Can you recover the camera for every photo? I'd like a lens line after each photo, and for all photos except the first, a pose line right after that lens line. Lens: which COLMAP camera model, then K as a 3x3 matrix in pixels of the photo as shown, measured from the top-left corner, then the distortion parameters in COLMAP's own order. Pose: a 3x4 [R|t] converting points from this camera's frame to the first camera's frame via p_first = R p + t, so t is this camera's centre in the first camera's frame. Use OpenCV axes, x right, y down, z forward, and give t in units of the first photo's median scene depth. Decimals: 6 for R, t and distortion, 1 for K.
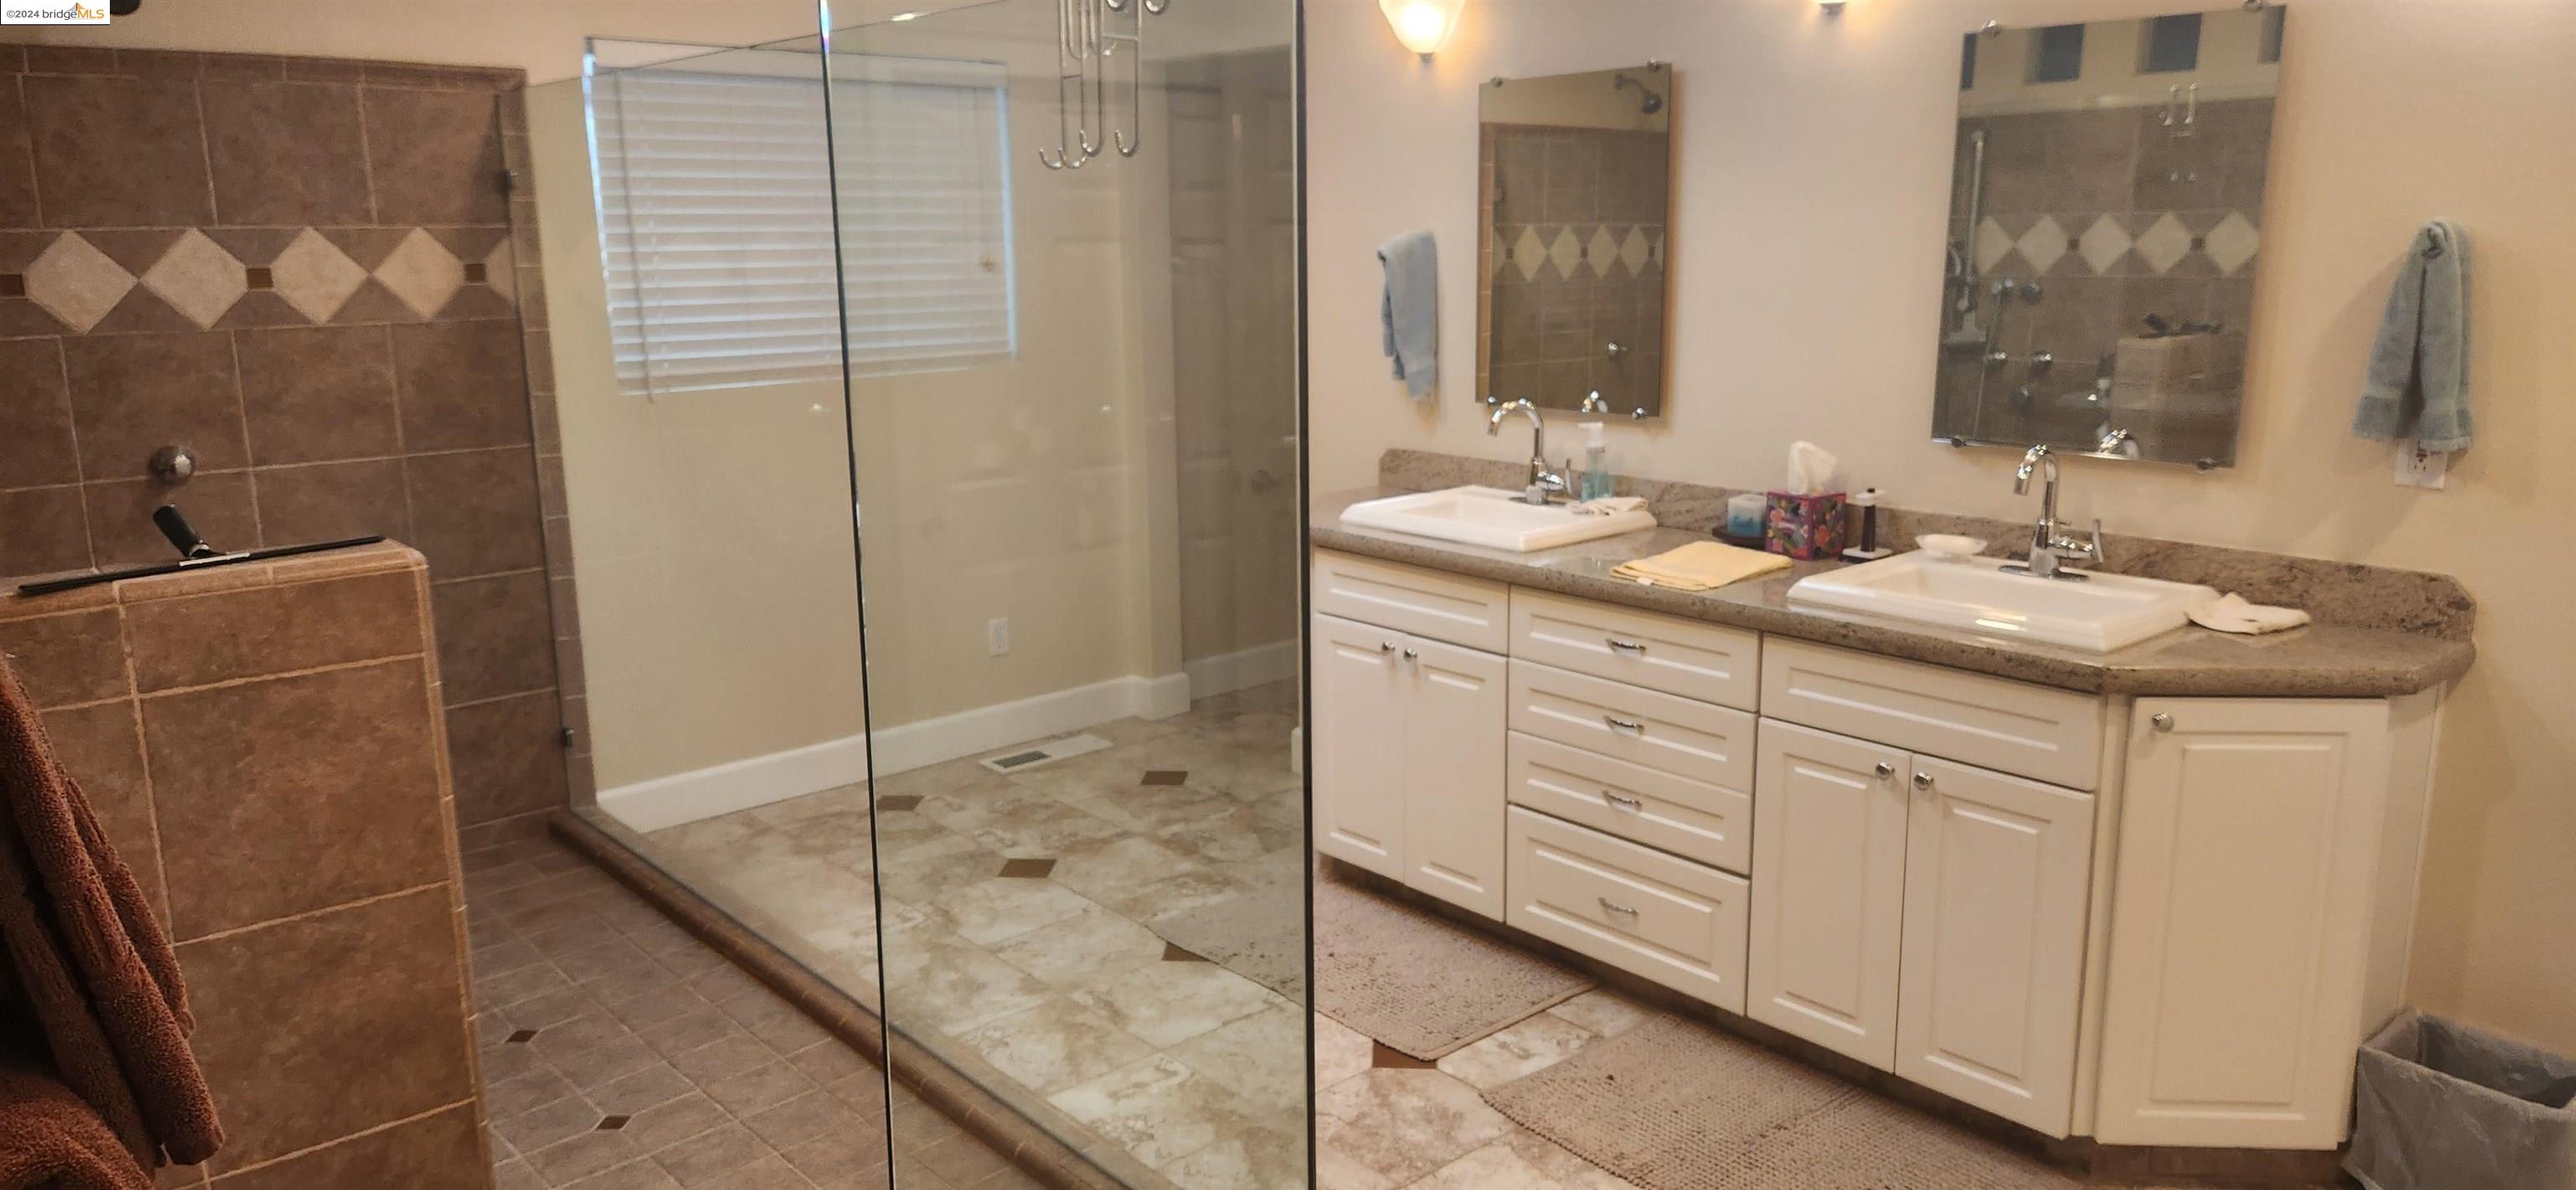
lens RADIAL K [[1714.2, 0, 1328.6], [0, 1714.2, 561.1], [0, 0, 1]] dist [0.091083, -0.087215]
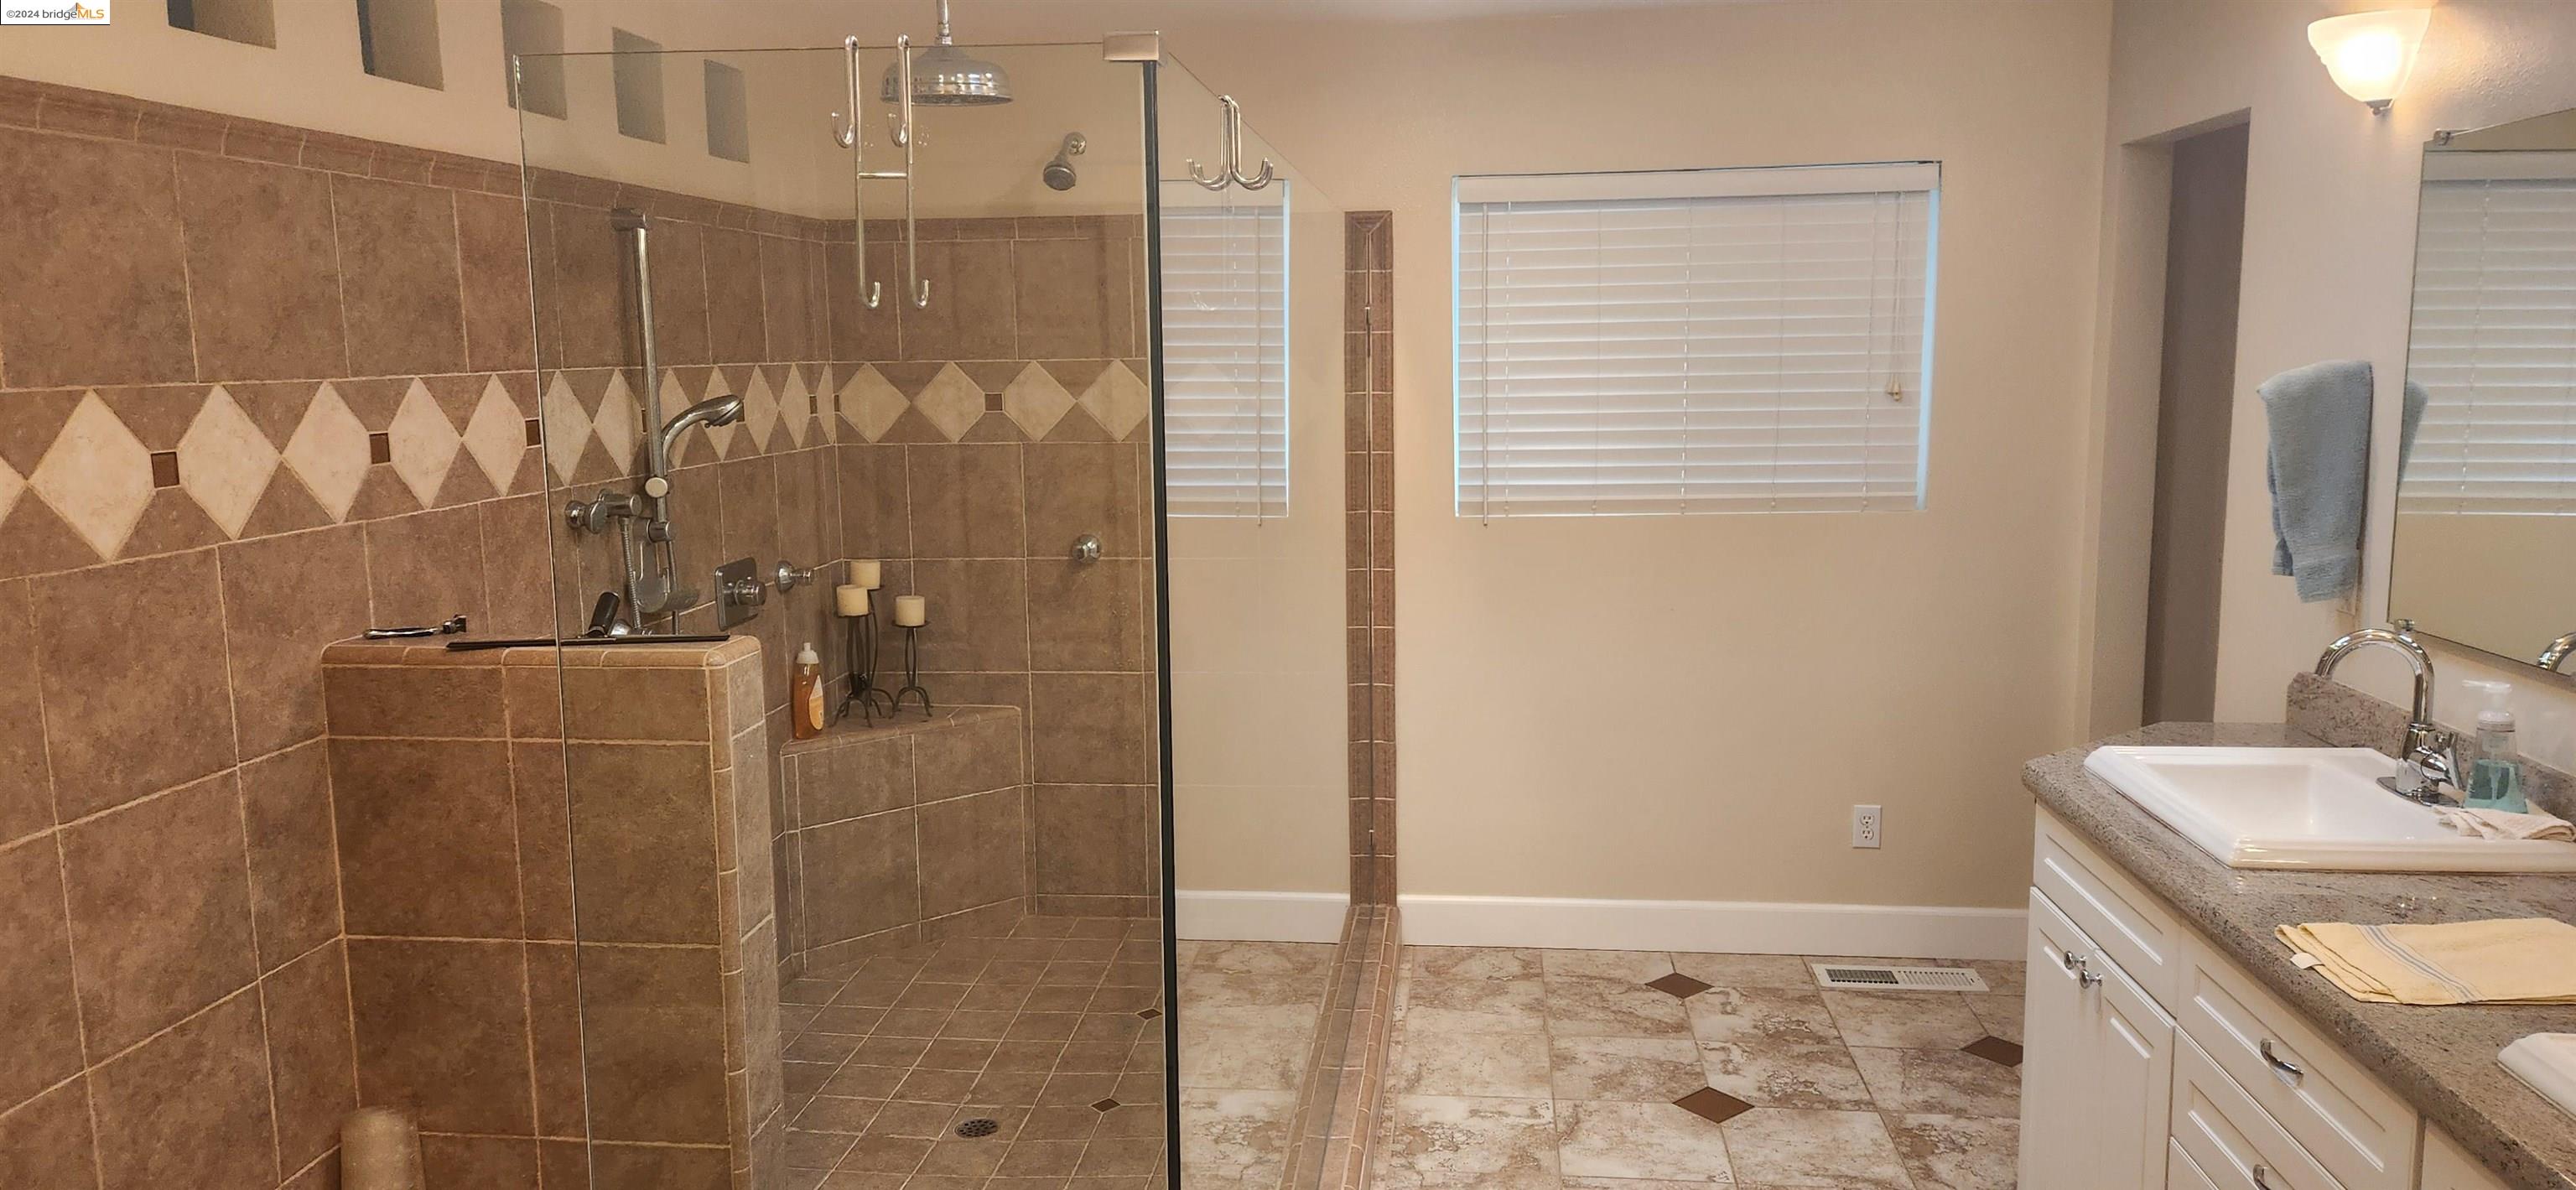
lens RADIAL K [[1714.2, 0, 1300.6], [0, 1714.2, 580.4], [0, 0, 1]] dist [0.091083, -0.087215]
pose [[0.687502, 0.101023, -0.719121, 0.303211], [-0.136591, 0.990590, 0.008574, -0.062987], [0.713221, 0.092331, 0.694832, 0.266128]]
